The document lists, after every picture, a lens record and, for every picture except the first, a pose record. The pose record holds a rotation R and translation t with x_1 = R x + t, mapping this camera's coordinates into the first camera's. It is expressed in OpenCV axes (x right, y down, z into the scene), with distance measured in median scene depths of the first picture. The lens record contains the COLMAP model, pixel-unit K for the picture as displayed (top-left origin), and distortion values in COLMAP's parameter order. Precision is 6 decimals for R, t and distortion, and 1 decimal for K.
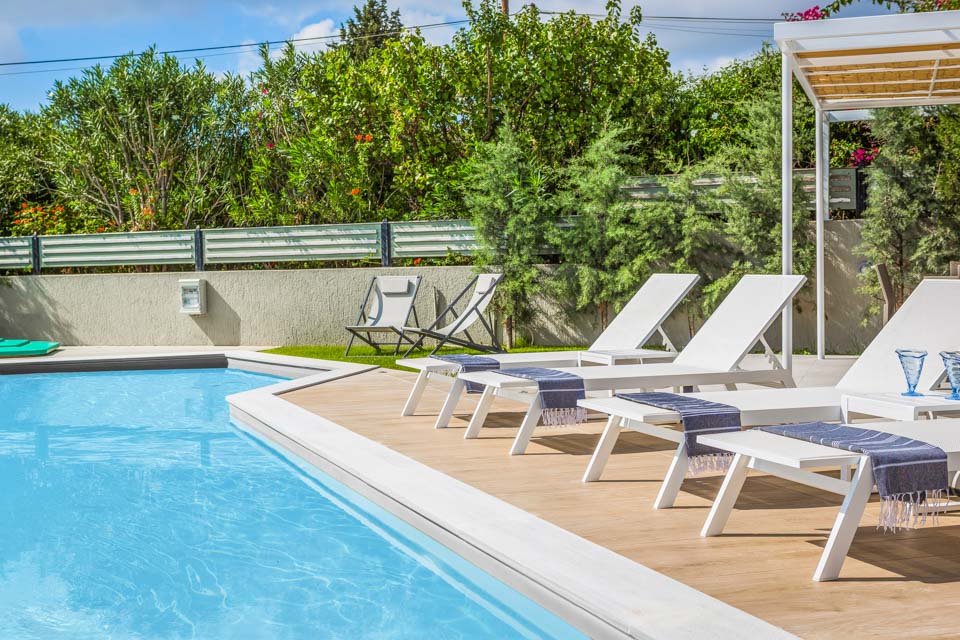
lens RADIAL K [[1343.6, 0, 468.6], [0, 1343.6, 287.3], [0, 0, 1]] dist [-0.034309, 0.000000]
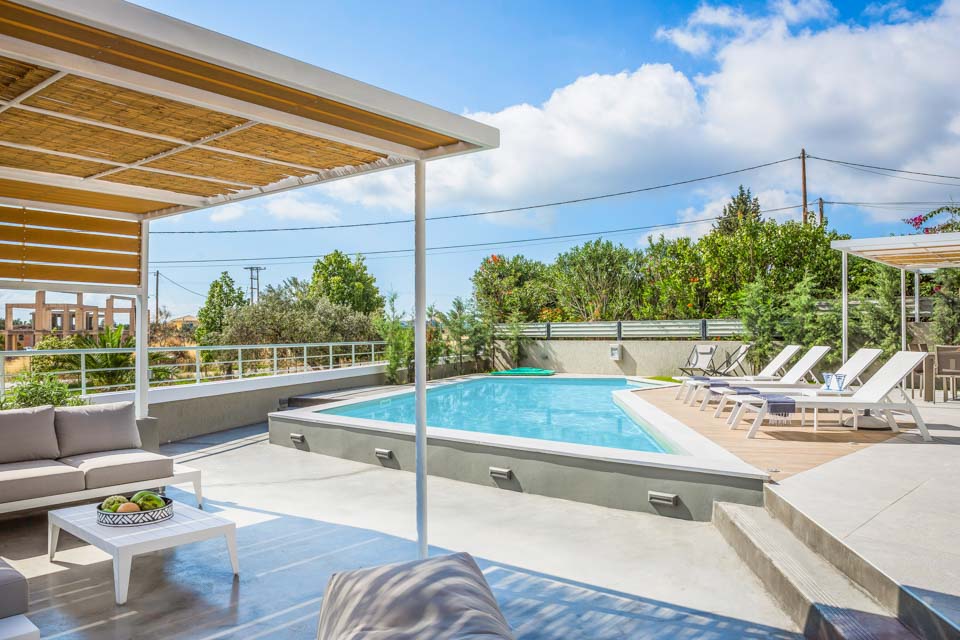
lens RADIAL K [[771.3, 0, 489.2], [0, 771.3, 315.7], [0, 0, 1]] dist [-0.124849, 0.049761]
pose [[0.917911, 0.014723, -0.396514, 0.102187], [-0.033251, 0.998650, -0.039895, 0.004689], [0.395391, 0.049804, 0.917161, -0.231402]]
